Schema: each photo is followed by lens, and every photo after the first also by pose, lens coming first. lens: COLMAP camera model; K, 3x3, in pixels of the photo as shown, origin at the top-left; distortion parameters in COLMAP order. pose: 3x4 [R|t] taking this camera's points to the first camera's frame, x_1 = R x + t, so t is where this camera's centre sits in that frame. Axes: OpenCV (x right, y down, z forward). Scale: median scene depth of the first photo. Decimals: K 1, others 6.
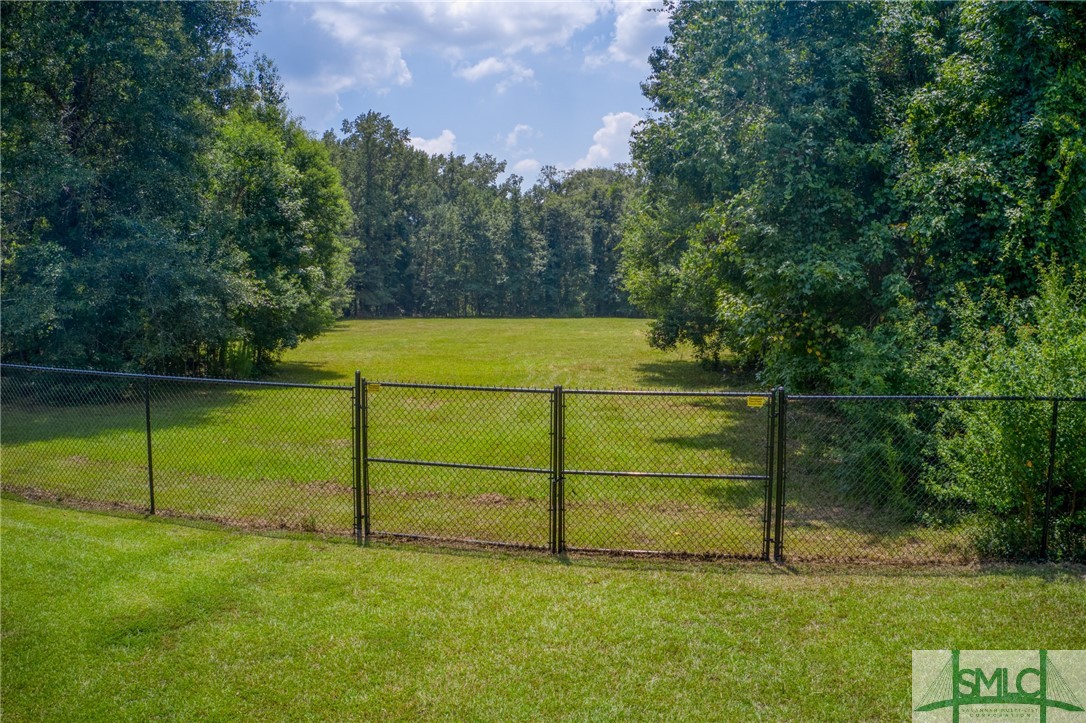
lens RADIAL K [[880.7, 0, 597.9], [0, 880.7, 361.5], [0, 0, 1]] dist [-0.186188, 0.001234]
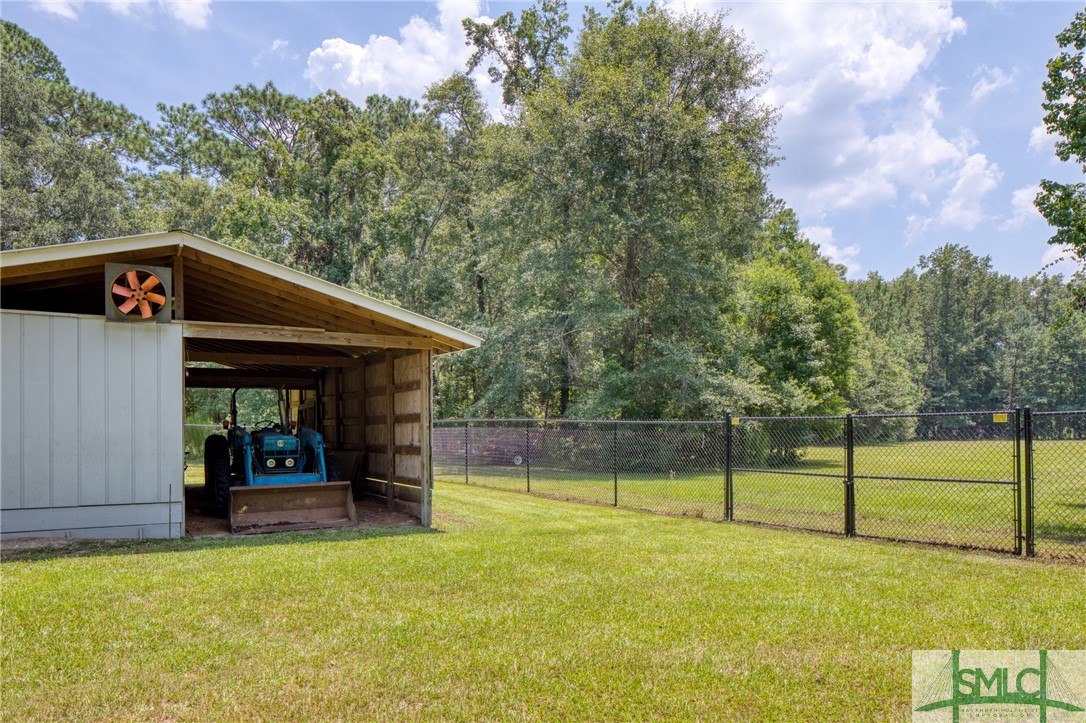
lens RADIAL K [[764.4, 0, 539.7], [0, 764.4, 437.2], [0, 0, 1]] dist [0.009448, 0.003016]
pose [[0.715722, -0.008782, -0.698330, 0.135095], [-0.035964, 0.998131, -0.049411, 0.042614], [0.697458, 0.060479, 0.714069, -0.062207]]
